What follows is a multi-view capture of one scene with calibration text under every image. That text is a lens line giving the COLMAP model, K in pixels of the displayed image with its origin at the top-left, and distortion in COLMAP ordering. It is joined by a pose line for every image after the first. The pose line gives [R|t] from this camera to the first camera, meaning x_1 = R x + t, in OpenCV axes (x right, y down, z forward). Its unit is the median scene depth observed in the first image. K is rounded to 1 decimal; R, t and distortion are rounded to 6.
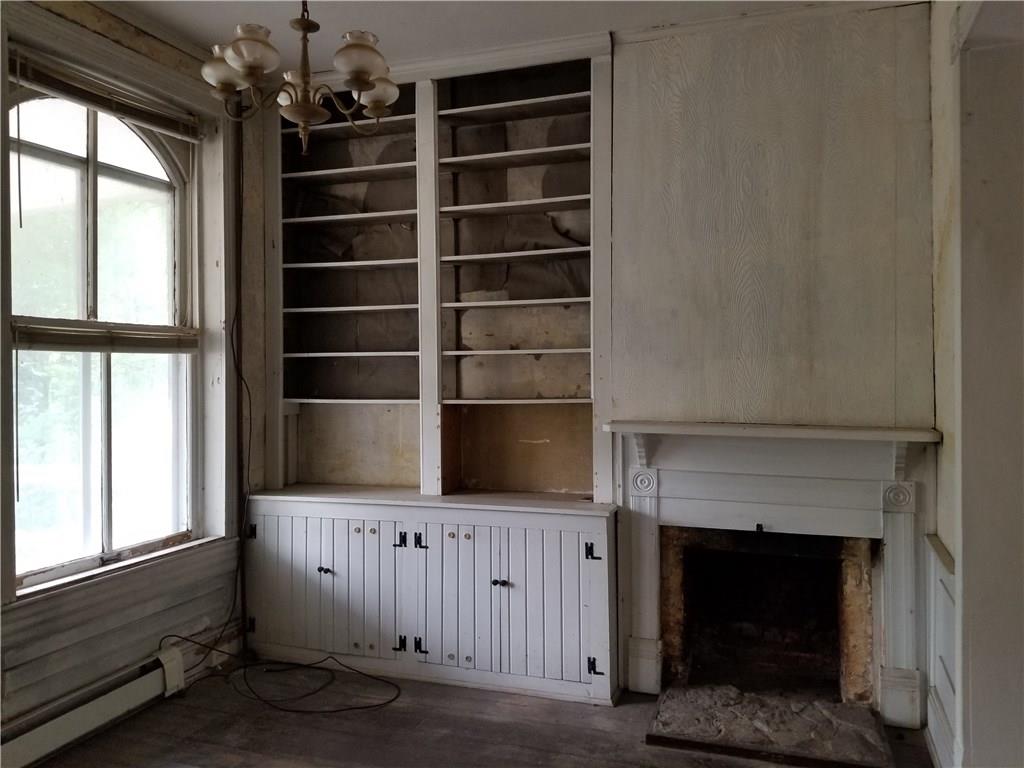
lens RADIAL K [[815.2, 0, 512.3], [0, 815.2, 368.7], [0, 0, 1]] dist [0.061620, -0.097139]
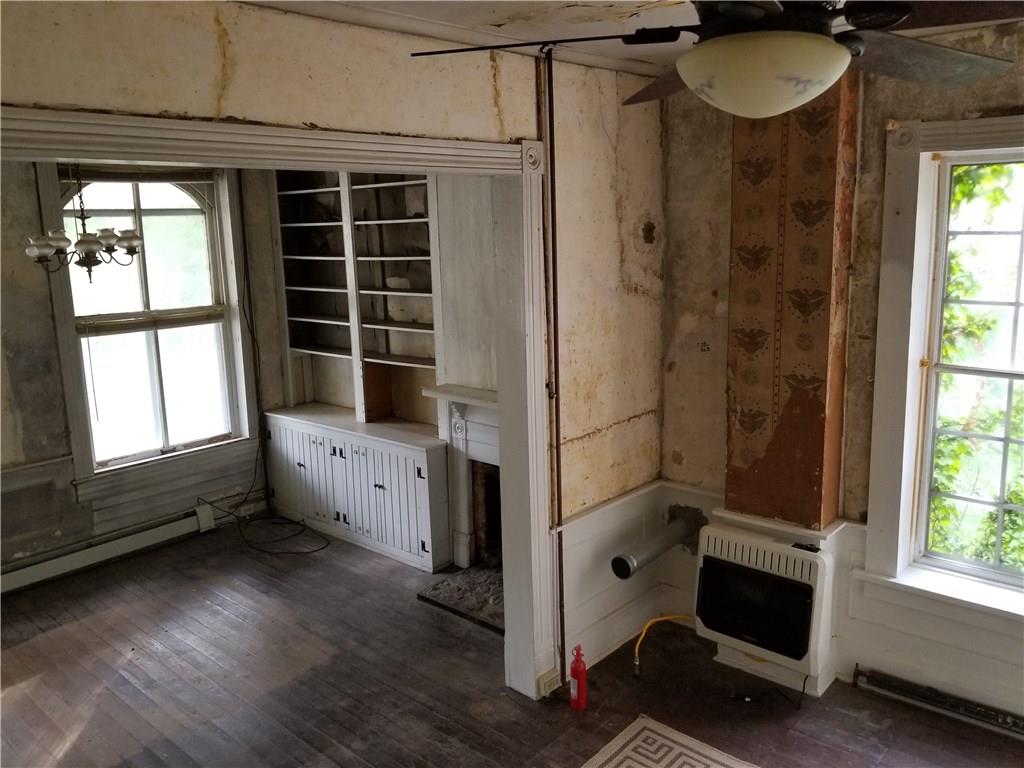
lens RADIAL K [[815.2, 0, 512.3], [0, 815.2, 368.7], [0, 0, 1]] dist [0.061620, -0.097139]
pose [[0.924477, 0.045476, -0.378516, 0.766669], [0.023627, 0.984117, 0.175940, -0.207368], [0.380505, -0.171596, 0.908719, -0.229662]]
